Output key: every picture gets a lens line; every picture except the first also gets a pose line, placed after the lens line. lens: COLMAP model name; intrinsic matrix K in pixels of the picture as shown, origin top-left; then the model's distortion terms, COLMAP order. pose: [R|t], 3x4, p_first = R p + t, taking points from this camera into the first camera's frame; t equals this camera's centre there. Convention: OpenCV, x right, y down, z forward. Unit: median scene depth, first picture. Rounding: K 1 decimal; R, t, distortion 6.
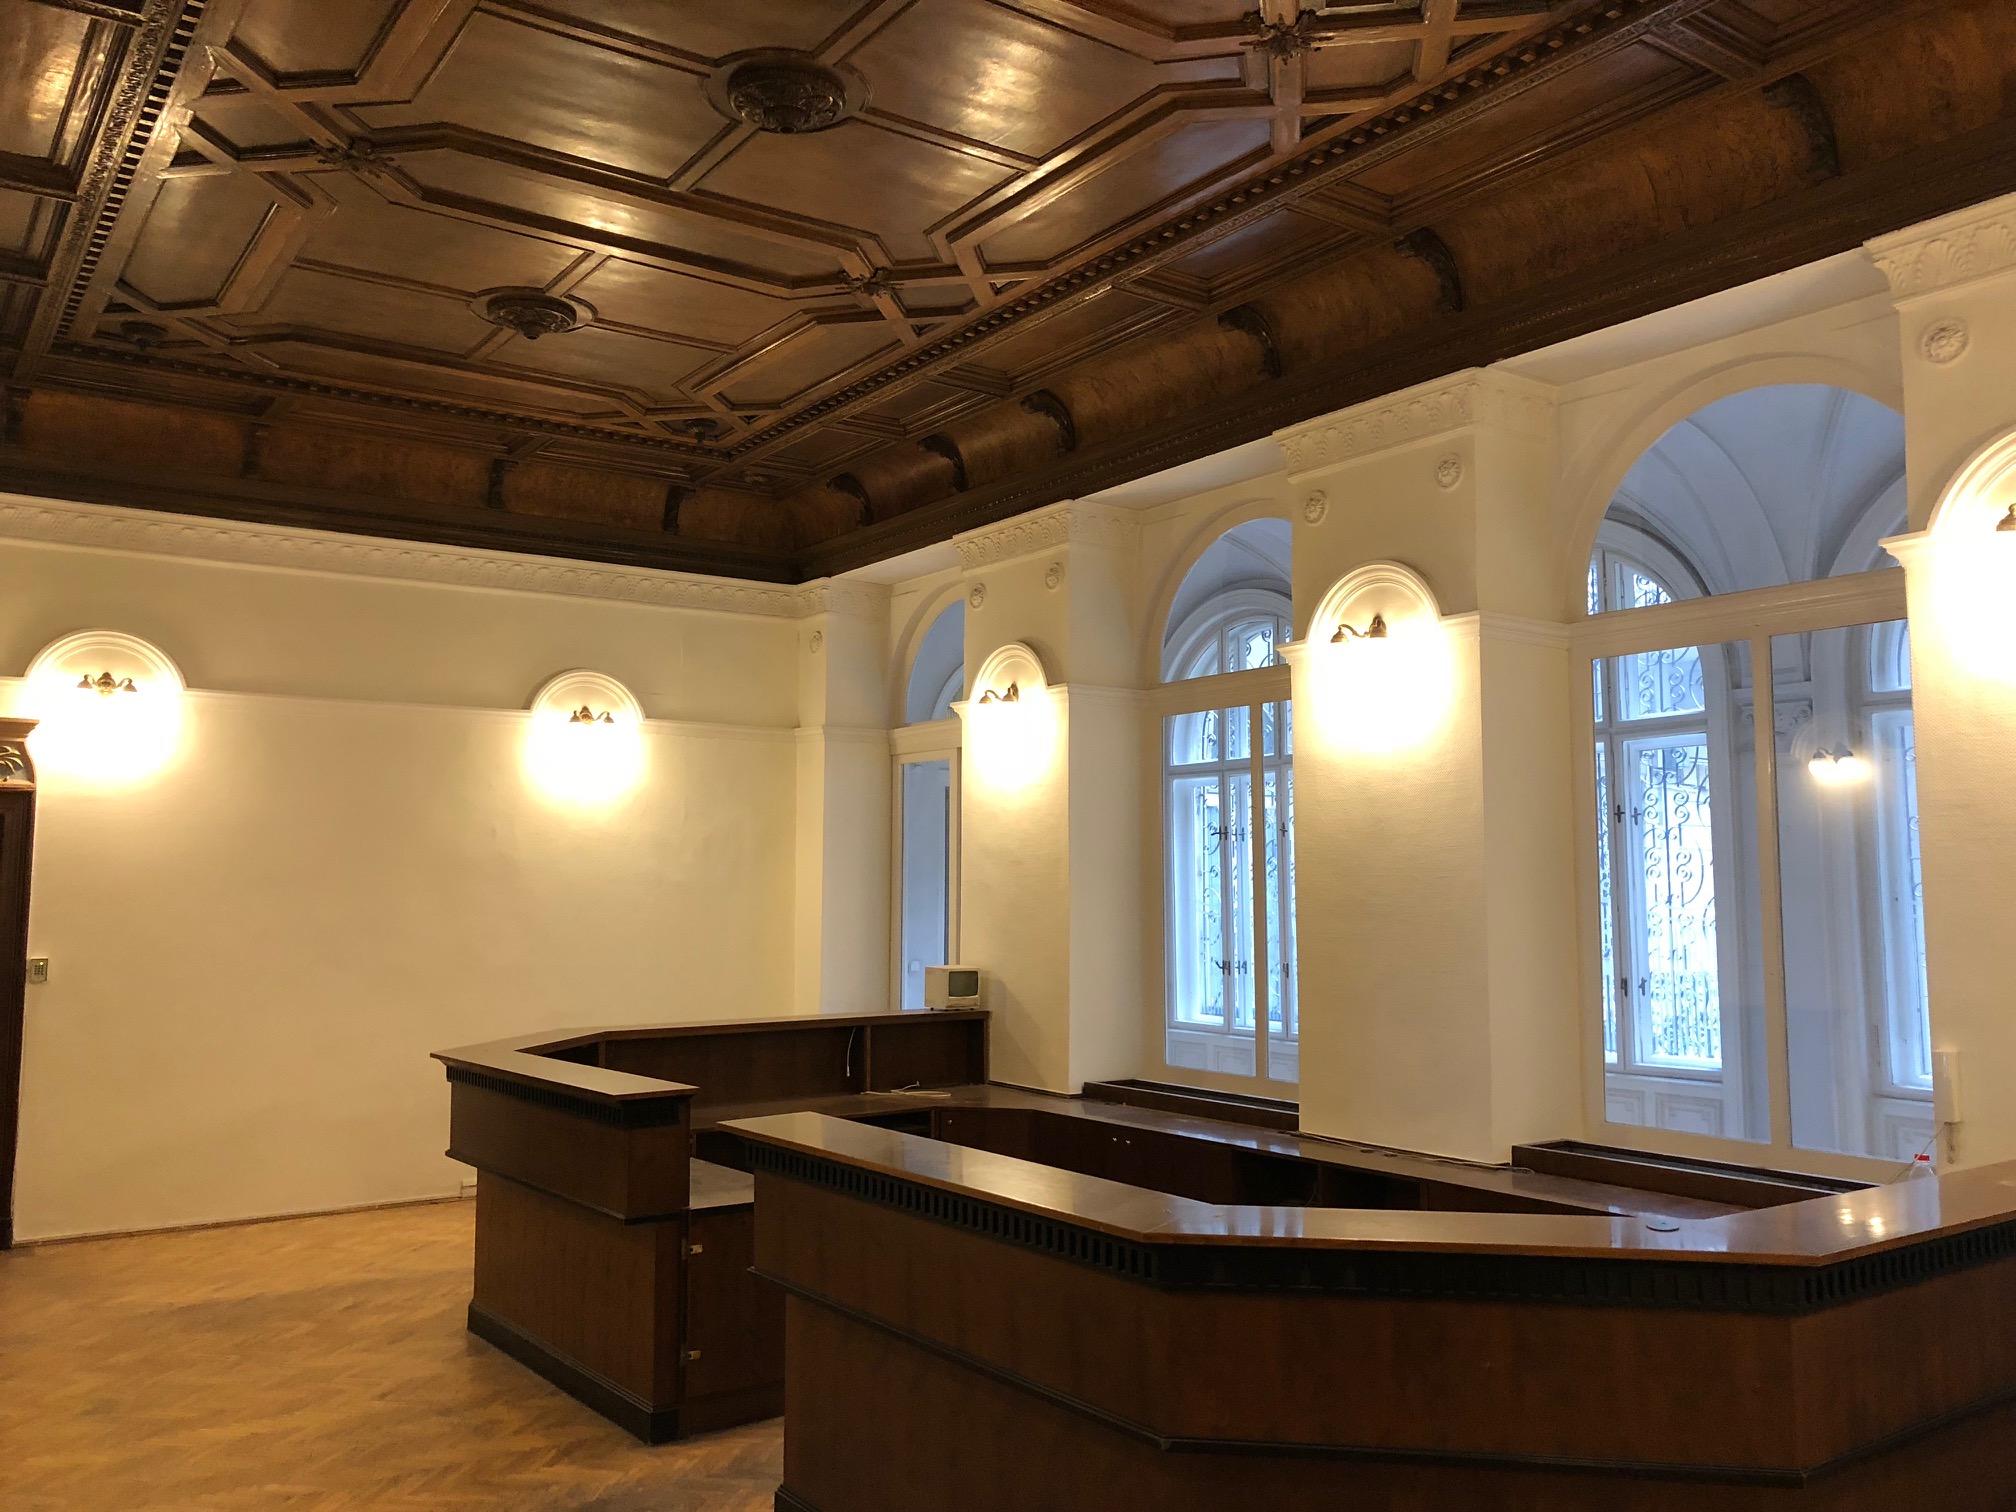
lens RADIAL K [[1654.6, 0, 1007.6], [0, 1654.6, 759.1], [0, 0, 1]] dist [0.043017, -0.022573]
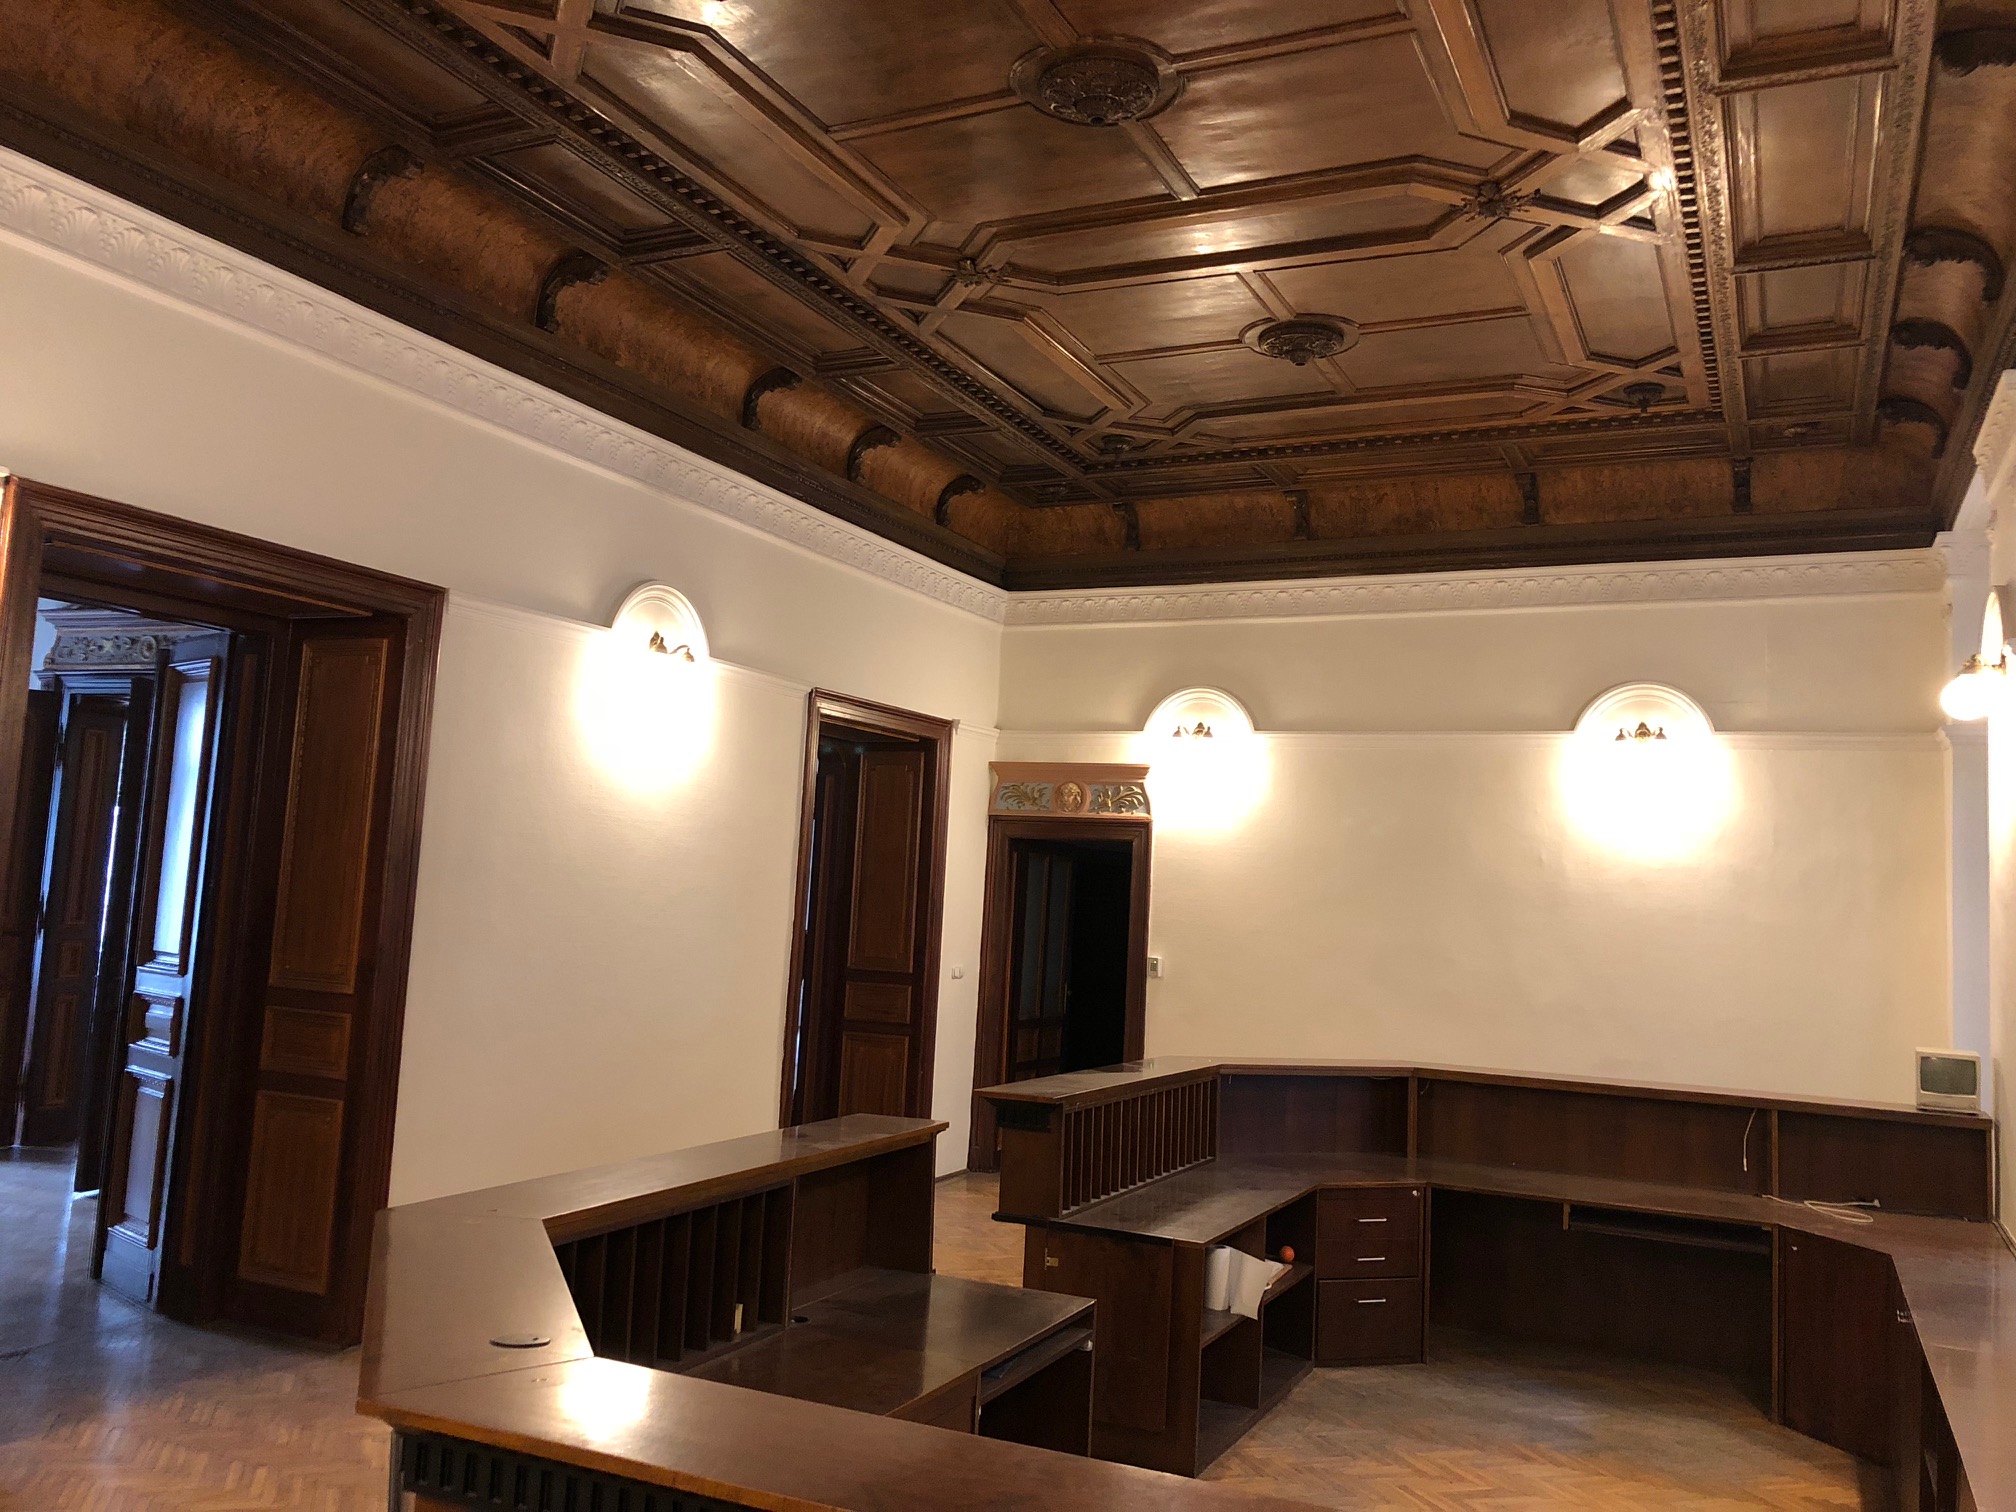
lens RADIAL K [[1654.6, 0, 1008.1], [0, 1654.6, 750.5], [0, 0, 1]] dist [0.043017, -0.022573]
pose [[0.495198, -0.055314, -0.867018, 0.399564], [0.021828, 0.998448, -0.051232, 0.024722], [0.868506, 0.006444, 0.495636, 0.280684]]
